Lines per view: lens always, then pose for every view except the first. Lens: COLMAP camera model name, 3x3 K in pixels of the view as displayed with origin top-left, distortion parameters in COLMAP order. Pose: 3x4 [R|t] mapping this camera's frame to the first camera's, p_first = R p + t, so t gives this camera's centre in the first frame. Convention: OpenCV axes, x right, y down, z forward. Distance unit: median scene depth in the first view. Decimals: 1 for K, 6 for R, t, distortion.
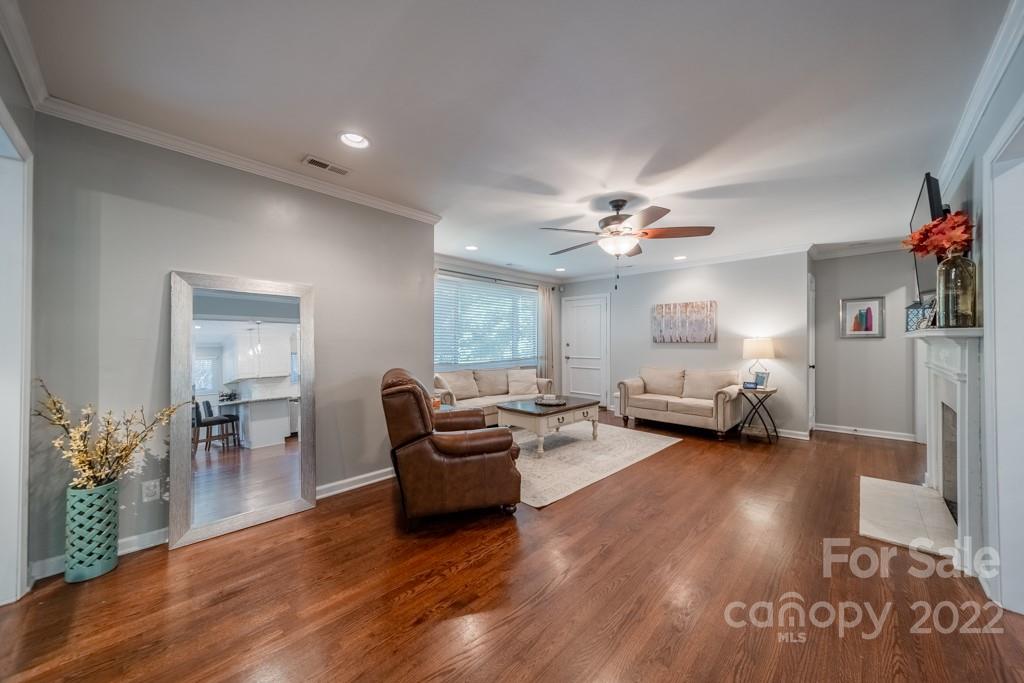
lens RADIAL K [[371.8, 0, 493.8], [0, 371.8, 338.0], [0, 0, 1]] dist [0.012183, 0.000060]
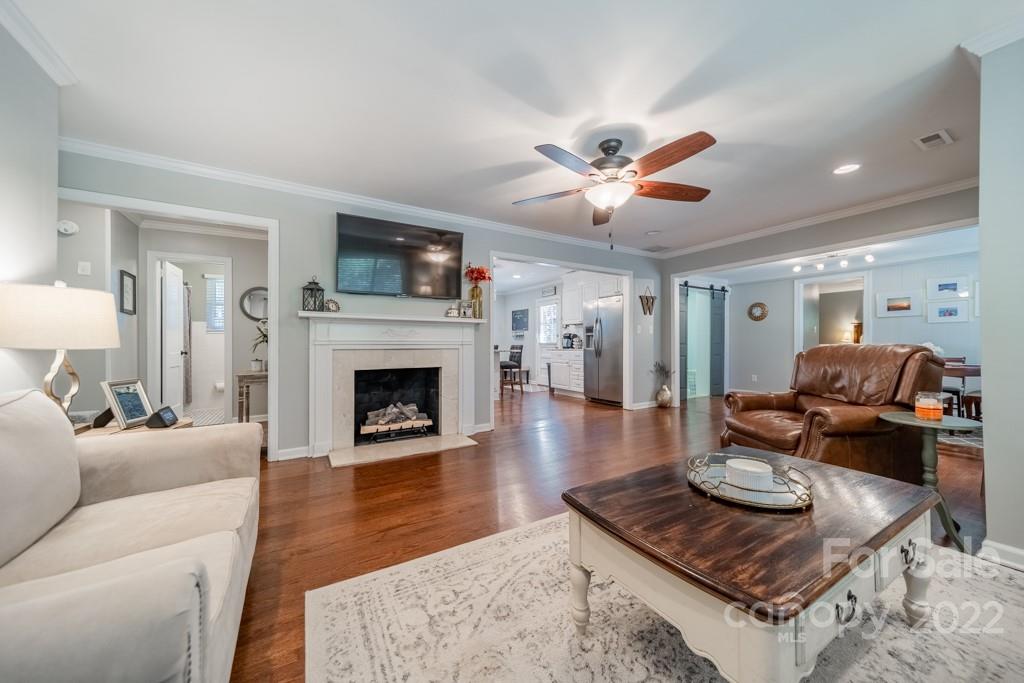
lens RADIAL K [[366.3, 0, 512.0], [0, 366.3, 341.5], [0, 0, 1]] dist [0.000815, 0.000006]
pose [[-0.970194, -0.003527, 0.242305, 0.278658], [-0.005875, 0.999943, -0.008967, 0.063133], [-0.242260, -0.010124, -0.970159, 1.459304]]
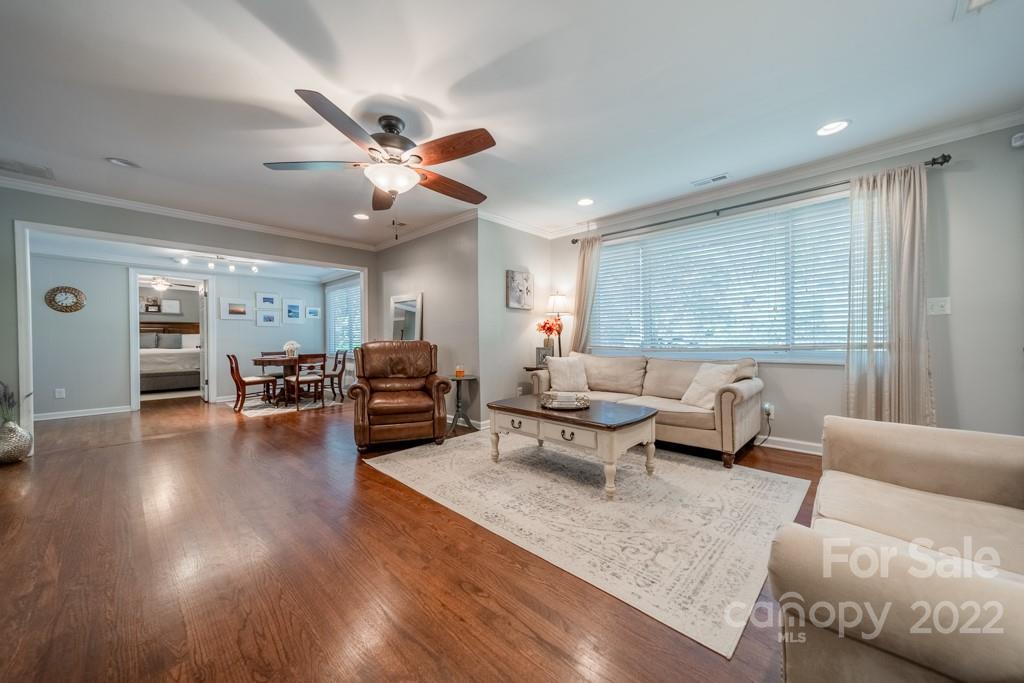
lens RADIAL K [[366.3, 0, 512.0], [0, 366.3, 341.5], [0, 0, 1]] dist [0.000815, 0.000006]
pose [[0.024986, 0.004121, -0.999679, 0.857550], [0.017787, 0.999831, 0.004566, 0.061696], [0.999530, -0.017896, 0.024908, 0.970769]]
